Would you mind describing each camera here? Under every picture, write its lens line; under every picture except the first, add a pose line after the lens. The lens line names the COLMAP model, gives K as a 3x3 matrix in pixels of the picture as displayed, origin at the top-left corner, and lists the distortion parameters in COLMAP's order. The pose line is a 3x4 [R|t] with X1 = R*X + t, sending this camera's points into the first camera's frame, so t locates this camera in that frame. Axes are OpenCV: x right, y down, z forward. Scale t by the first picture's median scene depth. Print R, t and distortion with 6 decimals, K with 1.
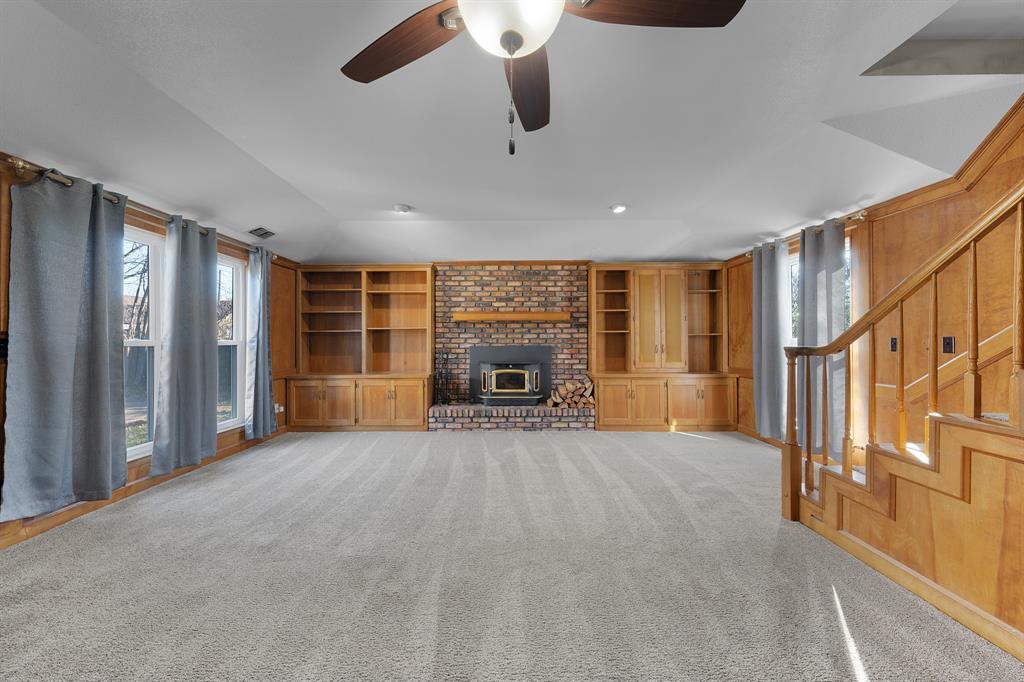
lens RADIAL K [[356.9, 0, 506.4], [0, 356.9, 337.8], [0, 0, 1]] dist [-0.001242, 0.000372]
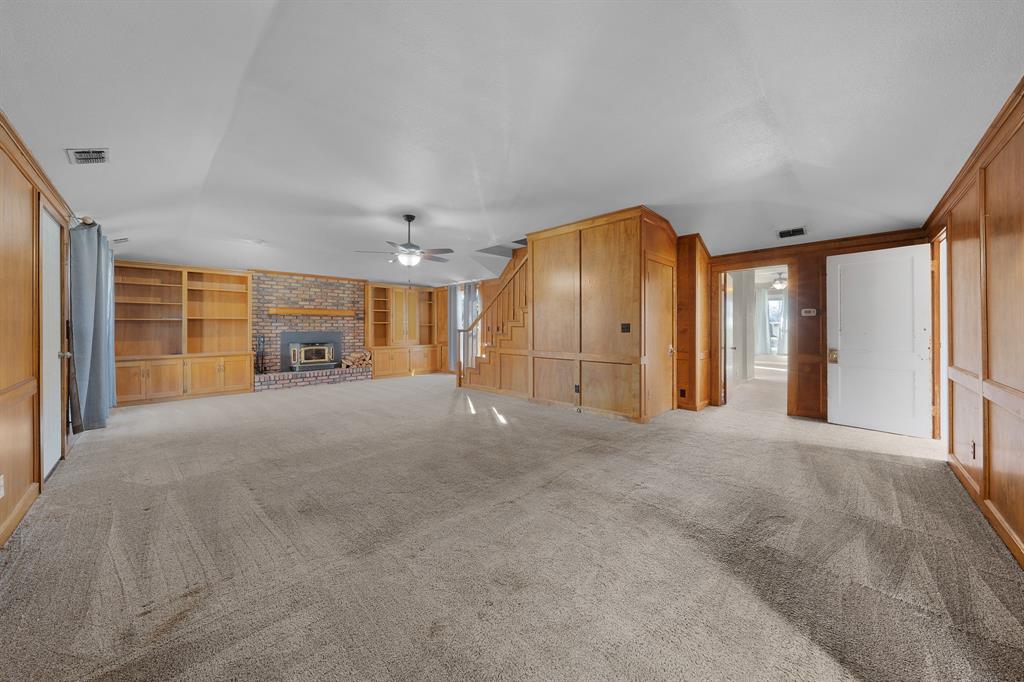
lens RADIAL K [[356.9, 0, 509.6], [0, 356.9, 330.0], [0, 0, 1]] dist [-0.001242, 0.000372]
pose [[0.708656, -0.002071, 0.705551, -0.480590], [-0.002446, 0.999982, 0.005392, 0.006734], [-0.705550, -0.005547, 0.708638, -0.673190]]
